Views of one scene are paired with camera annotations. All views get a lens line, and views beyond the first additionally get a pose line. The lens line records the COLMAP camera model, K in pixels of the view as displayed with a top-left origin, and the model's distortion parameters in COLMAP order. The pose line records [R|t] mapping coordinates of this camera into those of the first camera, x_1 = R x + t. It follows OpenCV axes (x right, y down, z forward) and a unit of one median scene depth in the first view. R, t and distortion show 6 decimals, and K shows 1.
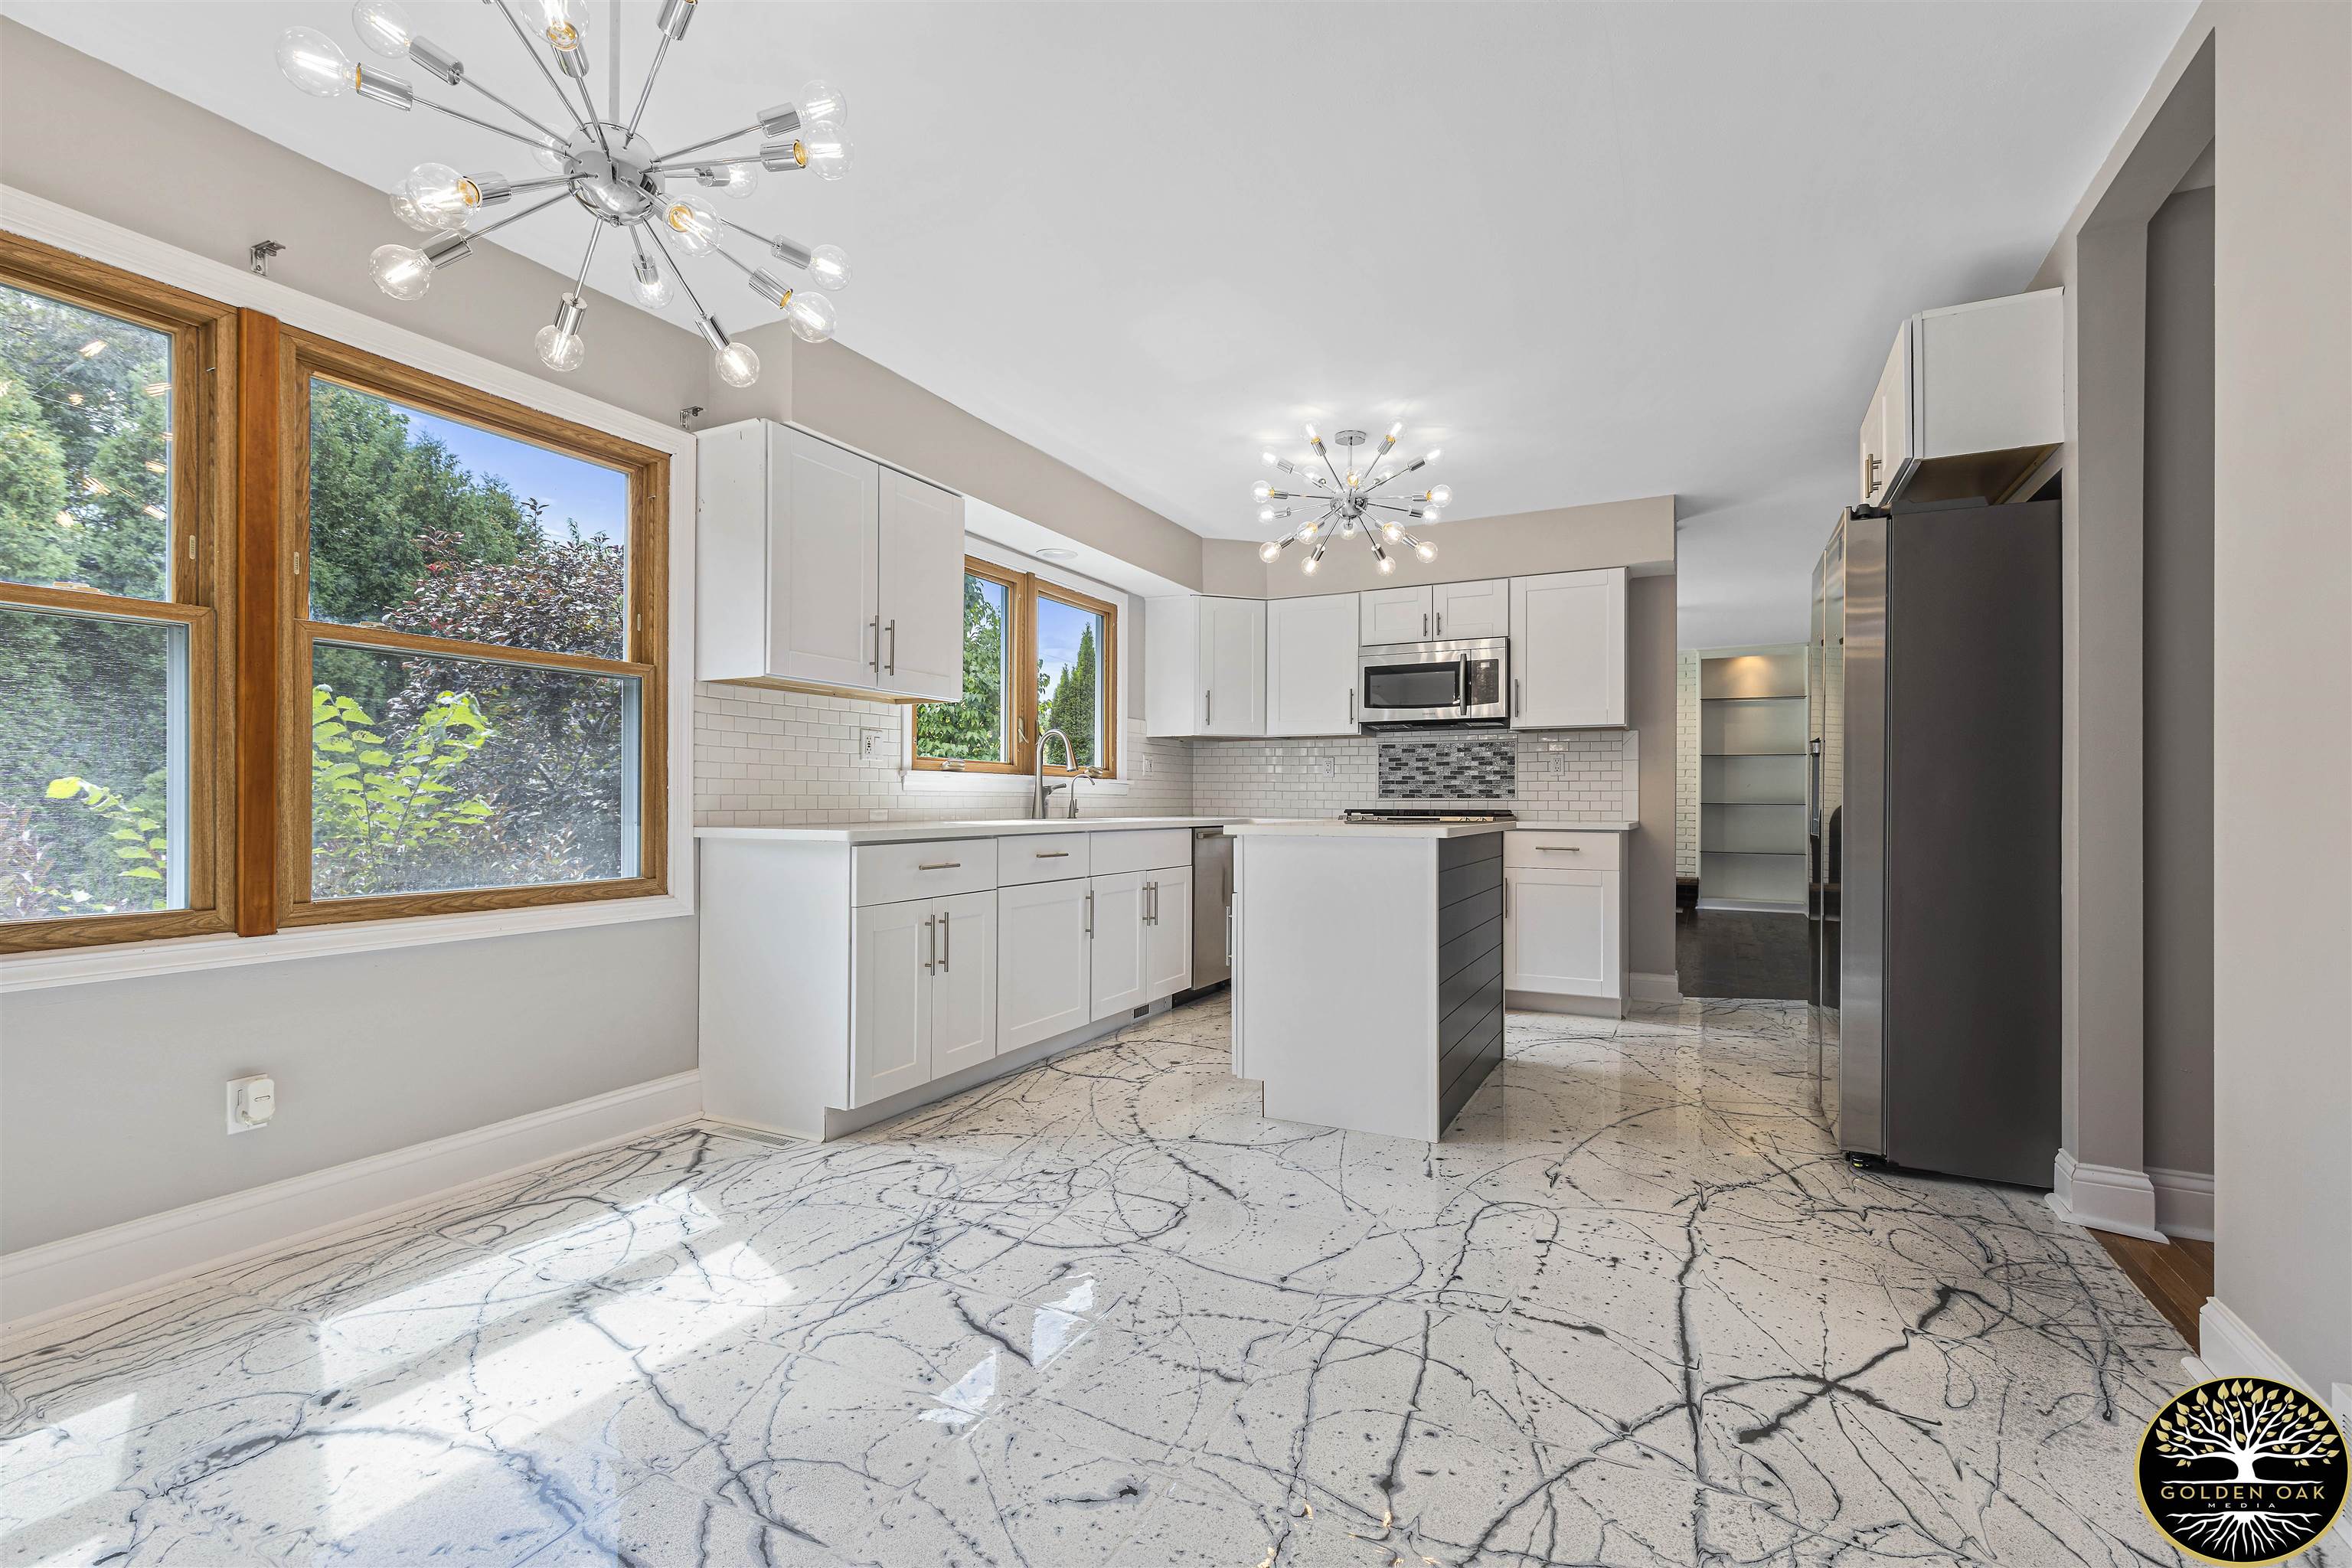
lens RADIAL K [[1063.2, 0, 1163.0], [0, 1063.2, 799.0], [0, 0, 1]] dist [-0.000865, 0.000255]
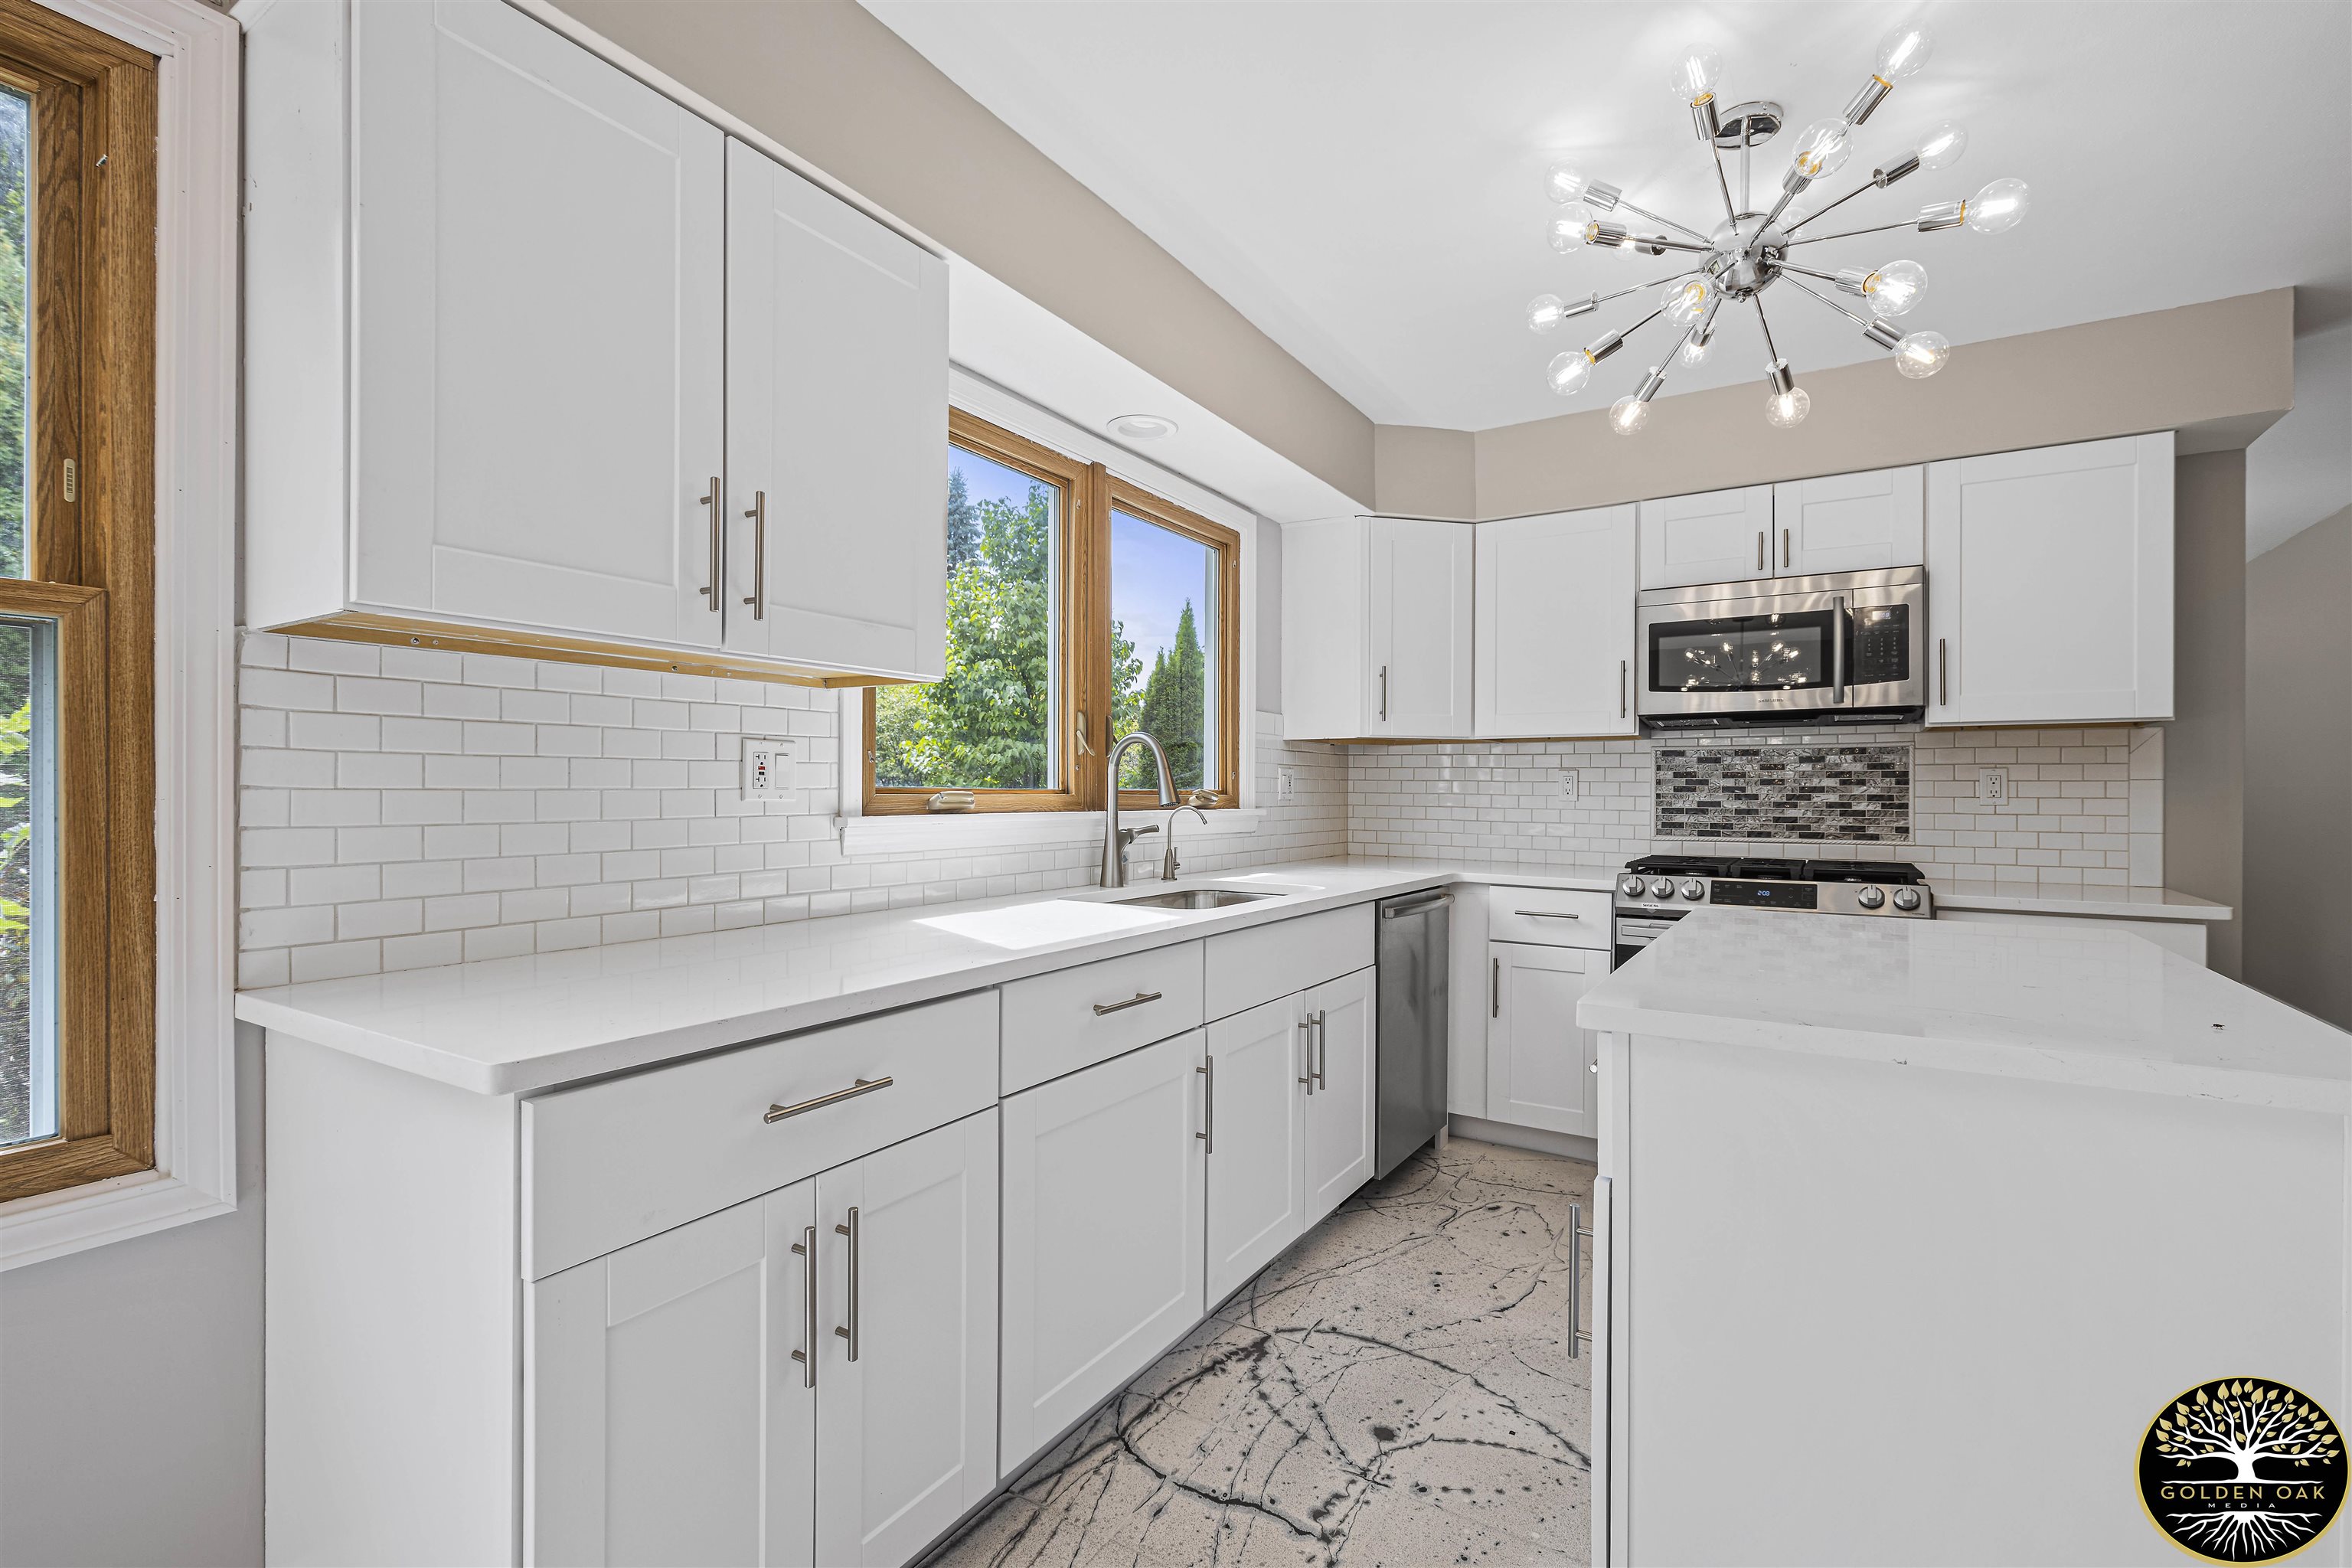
lens RADIAL K [[1063.2, 0, 1168.1], [0, 1063.2, 794.2], [0, 0, 1]] dist [-0.000865, 0.000255]
pose [[0.996252, 0.000159, -0.086493, -0.042227], [0.000195, 0.999992, 0.004086, -0.039655], [0.086493, -0.004087, 0.996244, 0.497148]]
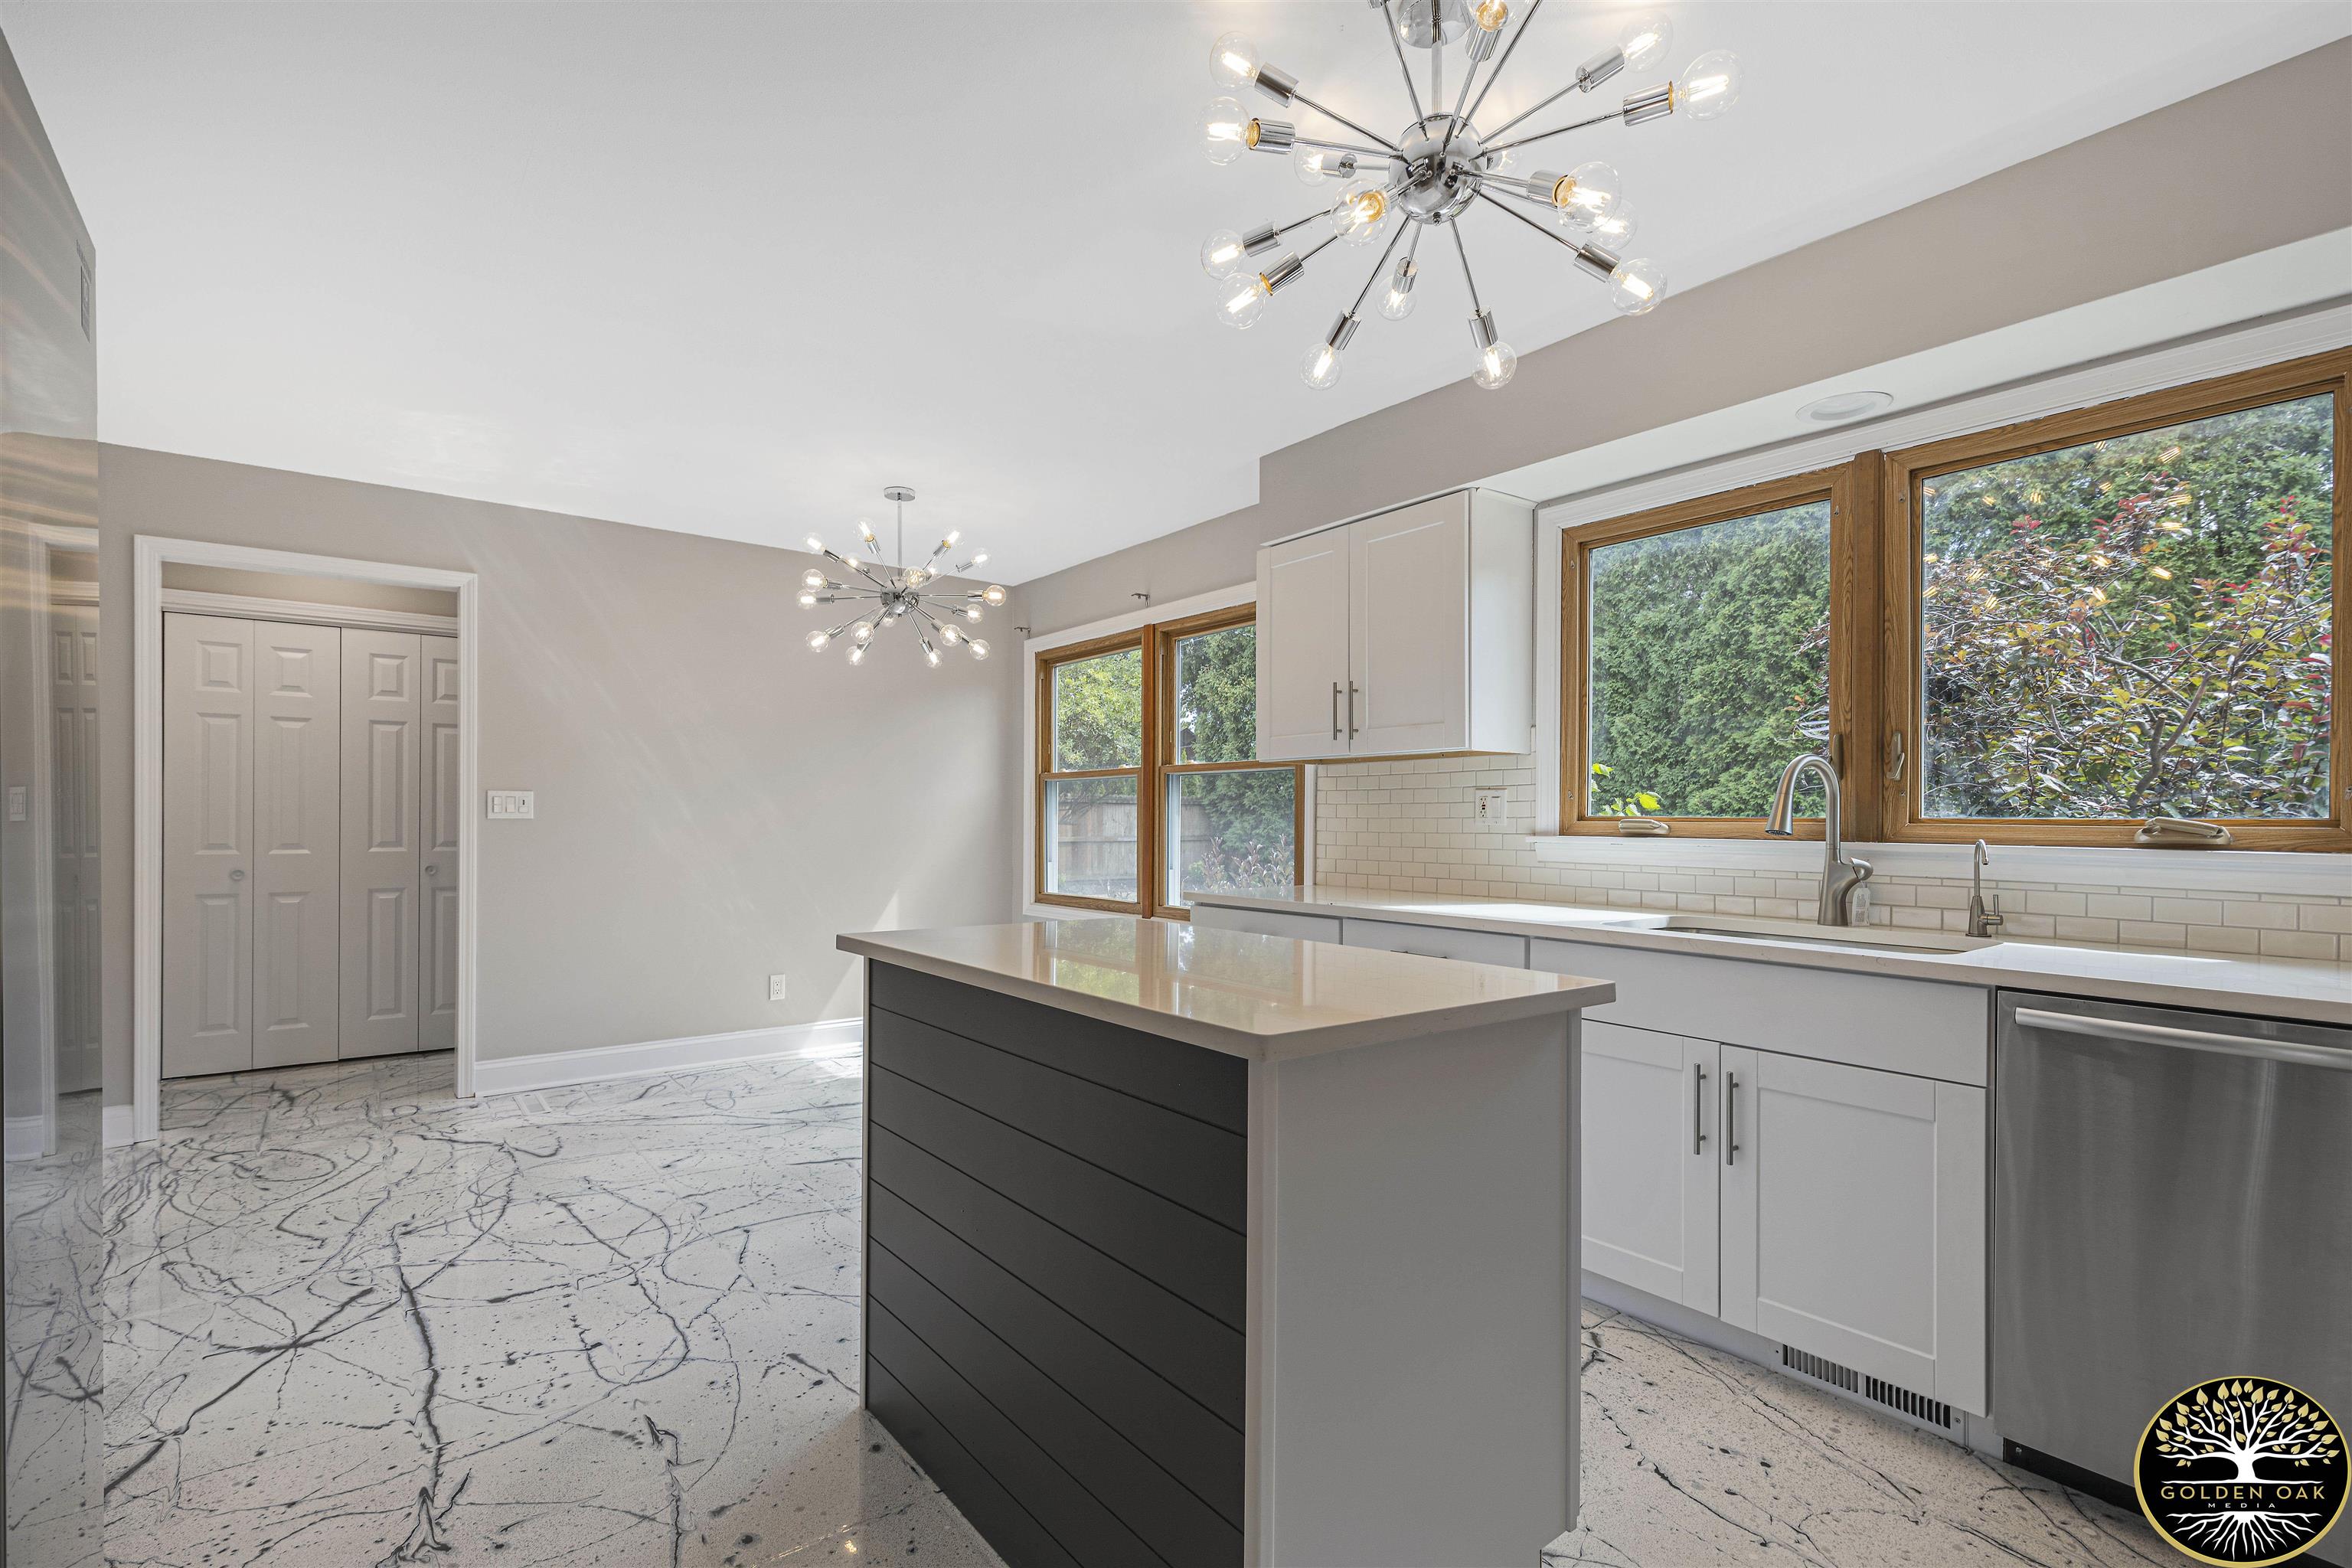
lens RADIAL K [[1063.2, 0, 1164.9], [0, 1063.2, 819.8], [0, 0, 1]] dist [-0.000865, 0.000255]
pose [[-0.426917, -0.008376, -0.904252, 0.580953], [-0.008073, 0.999953, -0.005450, -0.031935], [0.904255, 0.004973, -0.426964, 1.078584]]
